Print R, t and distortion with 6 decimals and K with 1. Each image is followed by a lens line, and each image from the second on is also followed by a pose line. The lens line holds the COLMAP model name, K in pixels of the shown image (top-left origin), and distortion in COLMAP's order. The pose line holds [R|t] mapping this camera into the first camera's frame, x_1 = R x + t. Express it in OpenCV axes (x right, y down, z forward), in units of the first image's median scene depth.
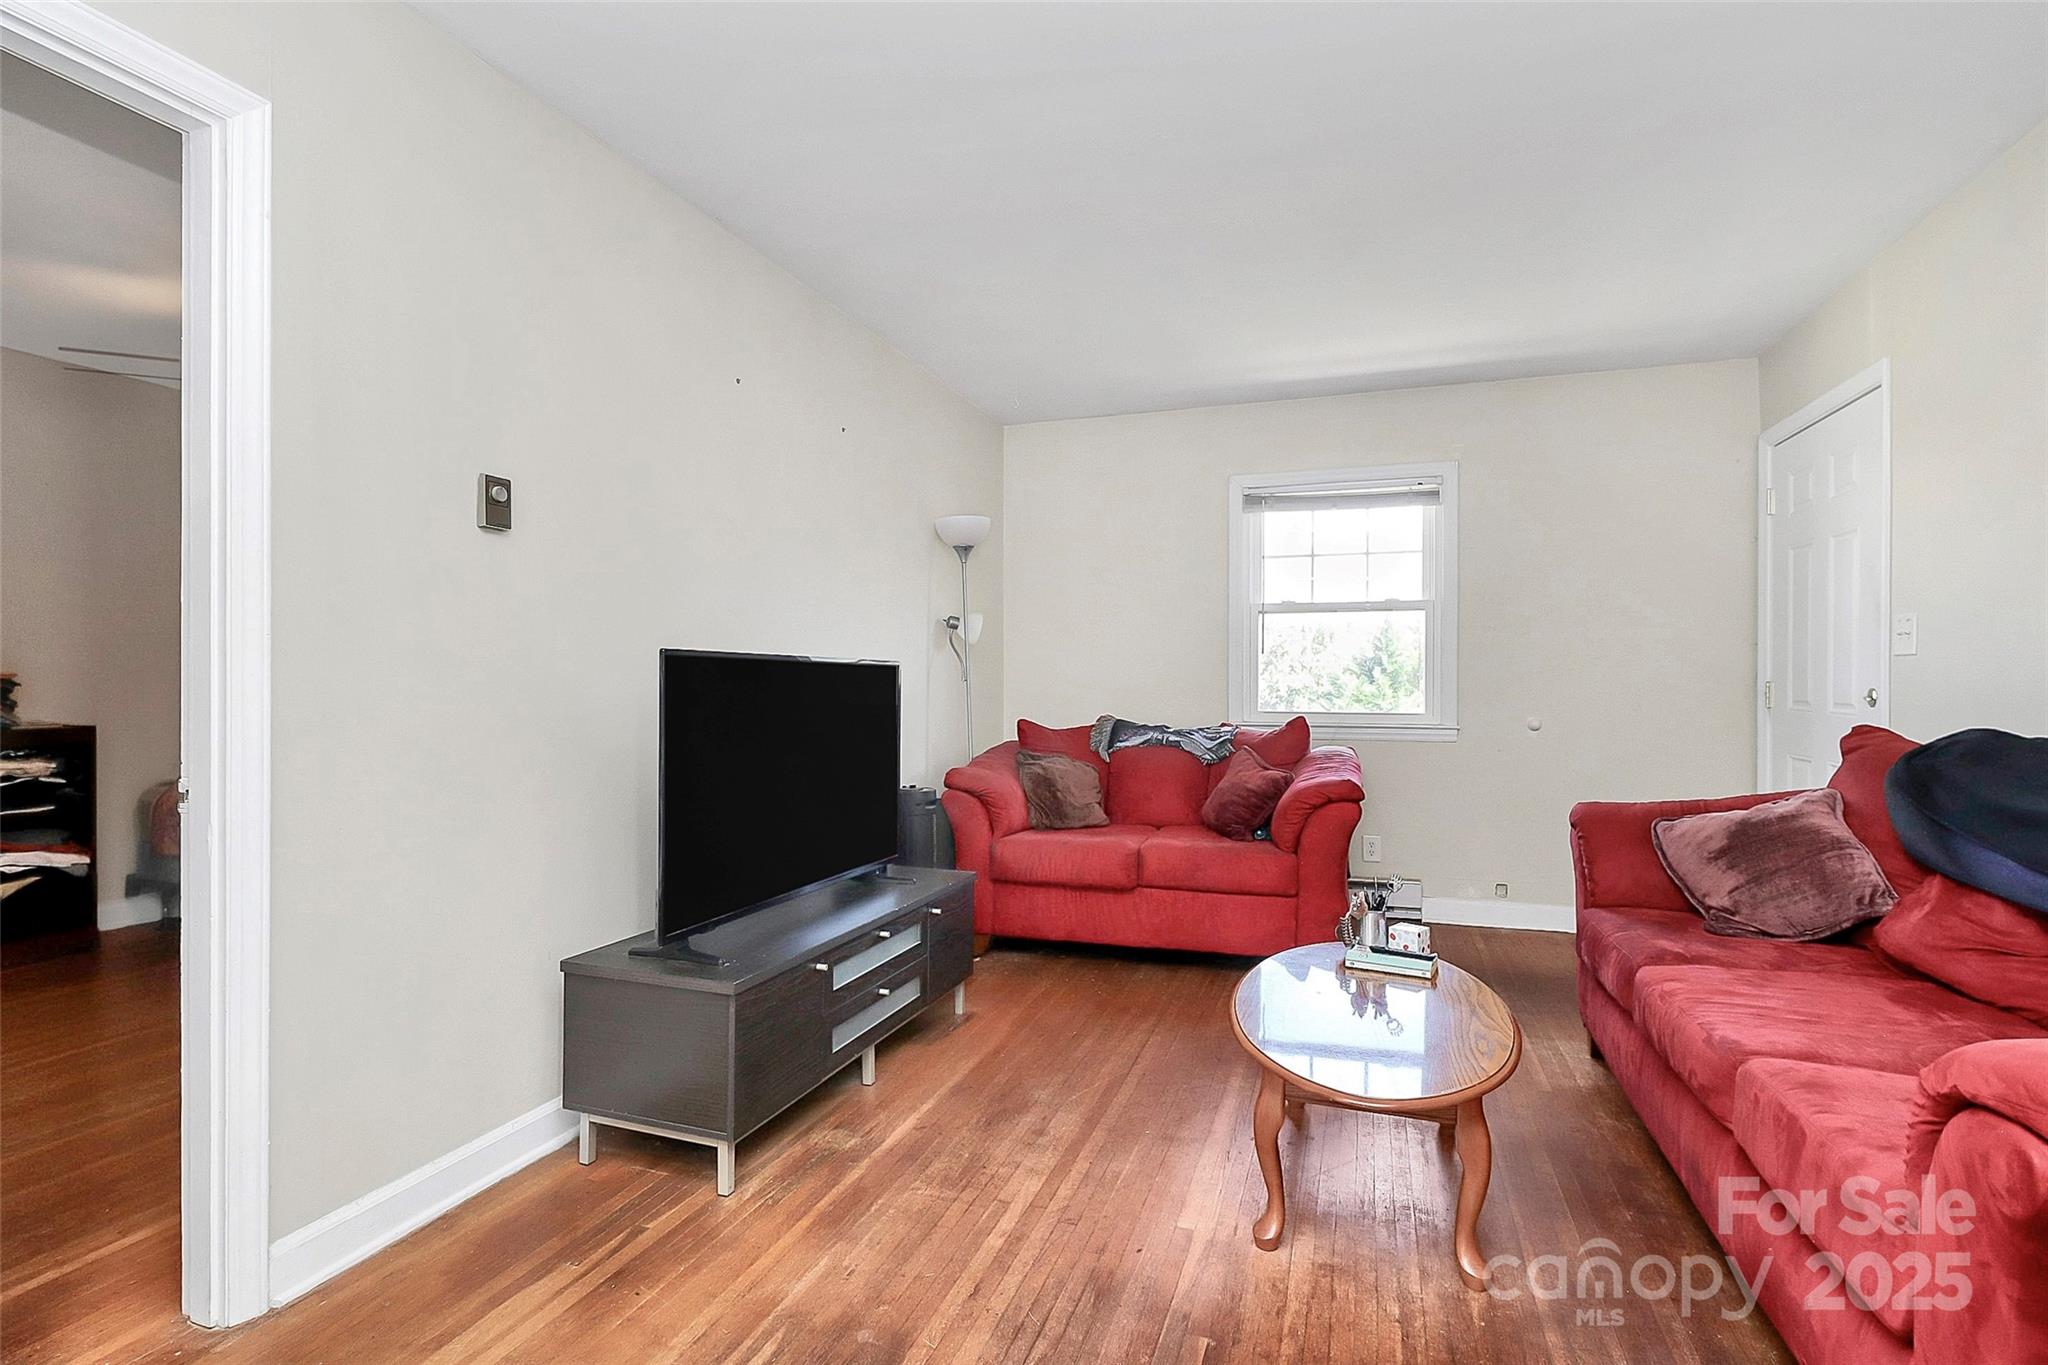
lens RADIAL K [[984.2, 0, 1026.1], [0, 984.2, 675.1], [0, 0, 1]] dist [-0.015491, -0.000640]
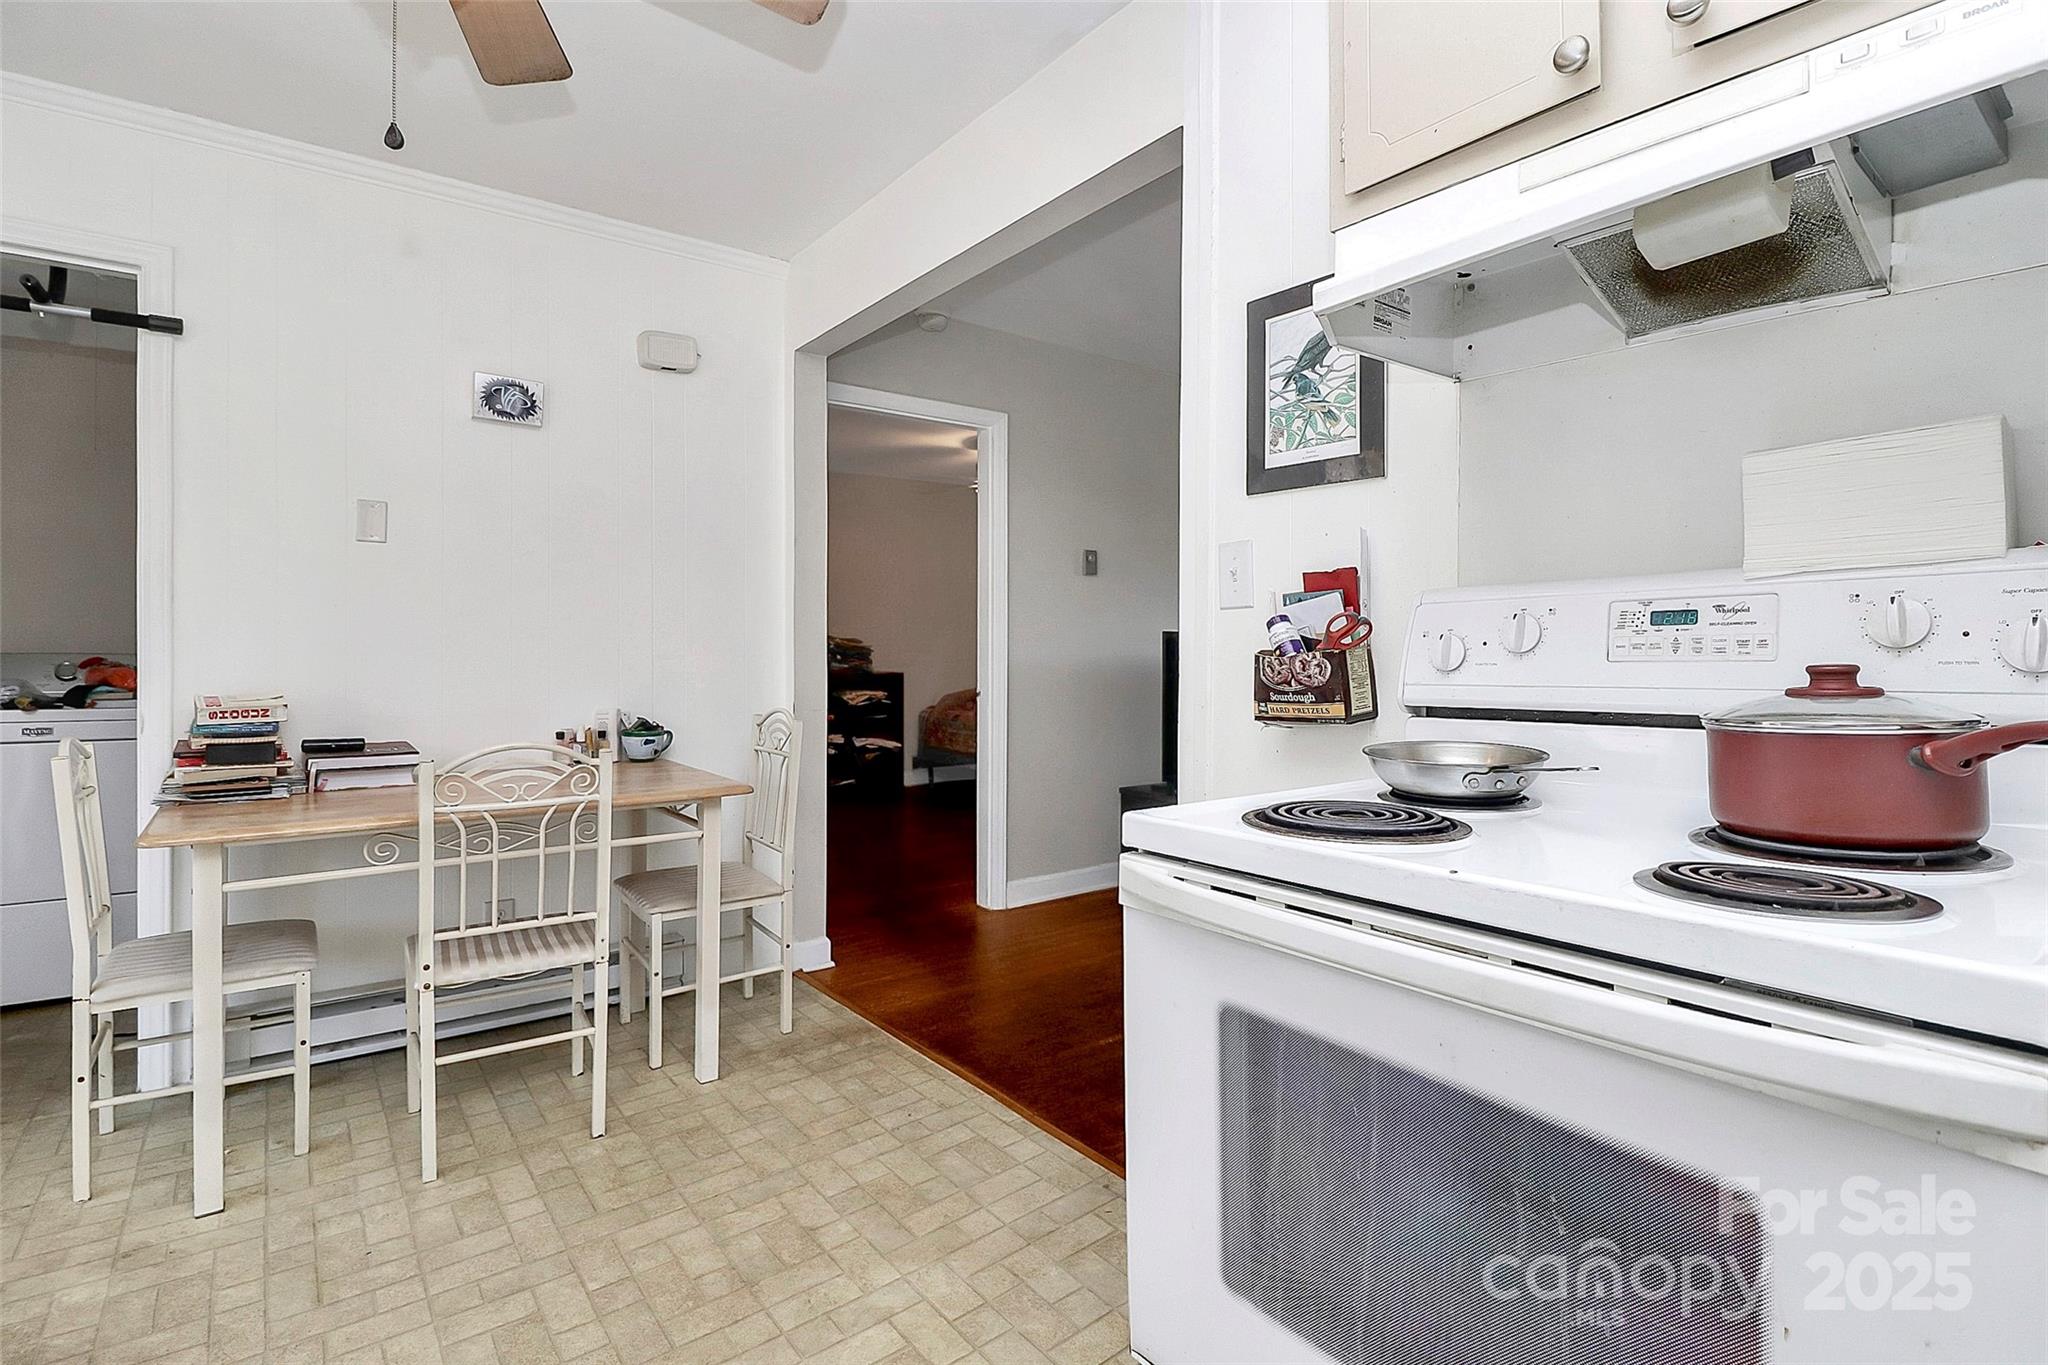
lens RADIAL K [[984.2, 0, 1032.0], [0, 984.2, 639.7], [0, 0, 1]] dist [-0.015491, -0.000640]
pose [[0.843900, -0.008159, -0.536438, 0.400747], [0.005755, 0.999964, -0.006156, 0.002116], [0.536469, 0.002108, 0.843917, -0.703157]]
